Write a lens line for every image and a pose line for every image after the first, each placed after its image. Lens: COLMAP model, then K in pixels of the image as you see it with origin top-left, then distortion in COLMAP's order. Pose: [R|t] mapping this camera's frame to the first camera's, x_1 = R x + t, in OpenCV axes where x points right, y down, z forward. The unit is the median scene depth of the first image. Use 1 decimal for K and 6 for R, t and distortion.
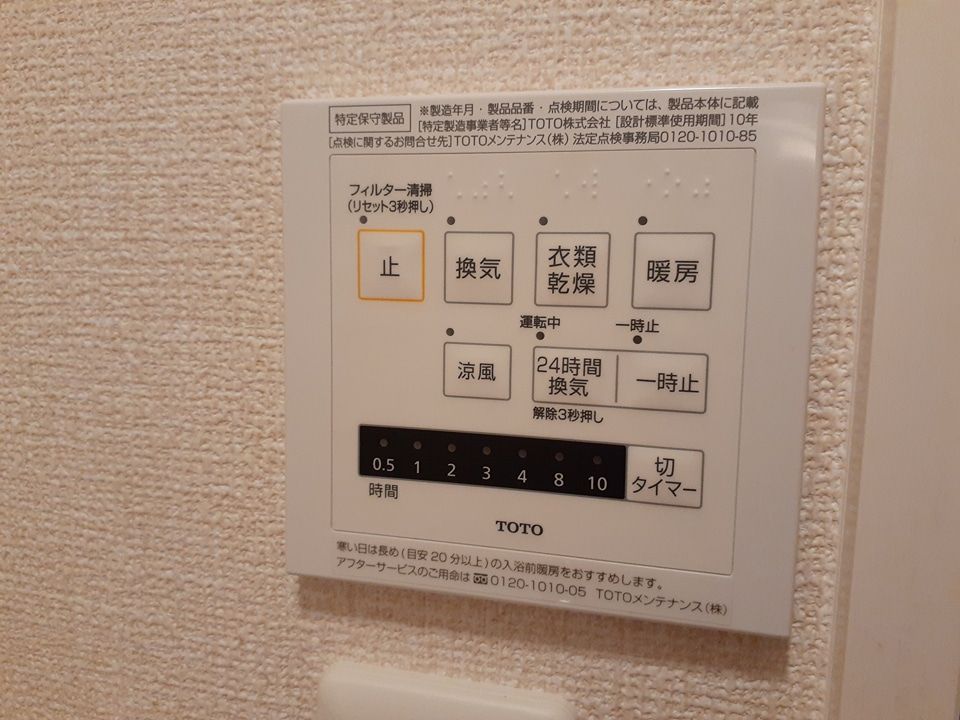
lens RADIAL K [[389.5, 0, 480.7], [0, 389.5, 358.7], [0, 0, 1]] dist [-0.001237, -0.000260]
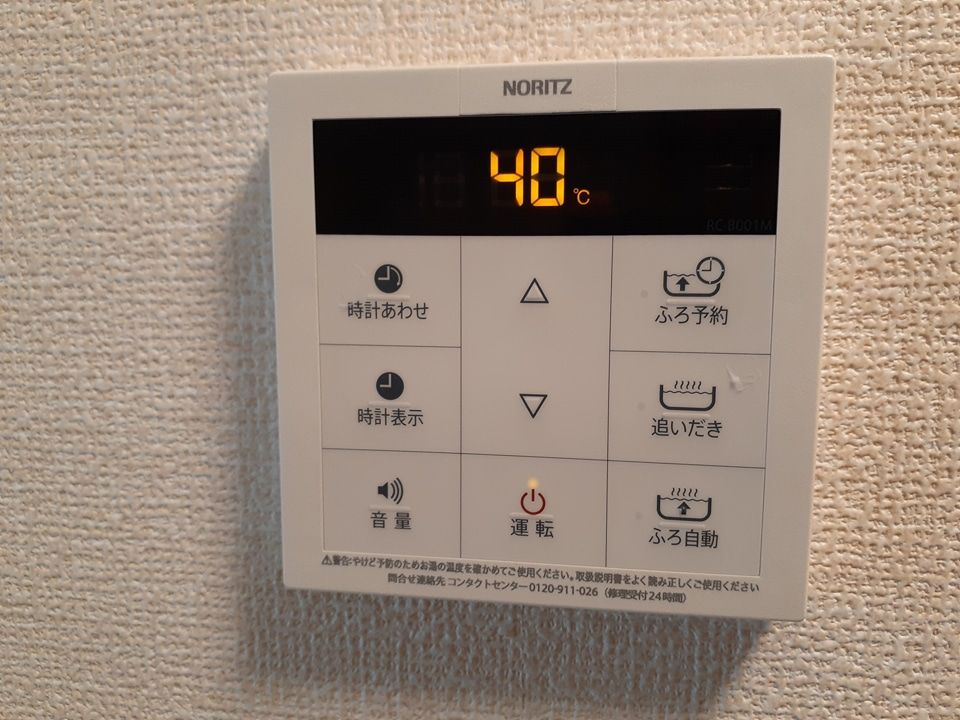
lens RADIAL K [[389.5, 0, 480.3], [0, 389.5, 360.6], [0, 0, 1]] dist [-0.001237, -0.000260]
pose [[0.996387, -0.040202, 0.074805, -1.553931], [0.039215, 0.999124, 0.014627, -0.665229], [-0.075327, -0.011640, 0.997091, 0.193652]]
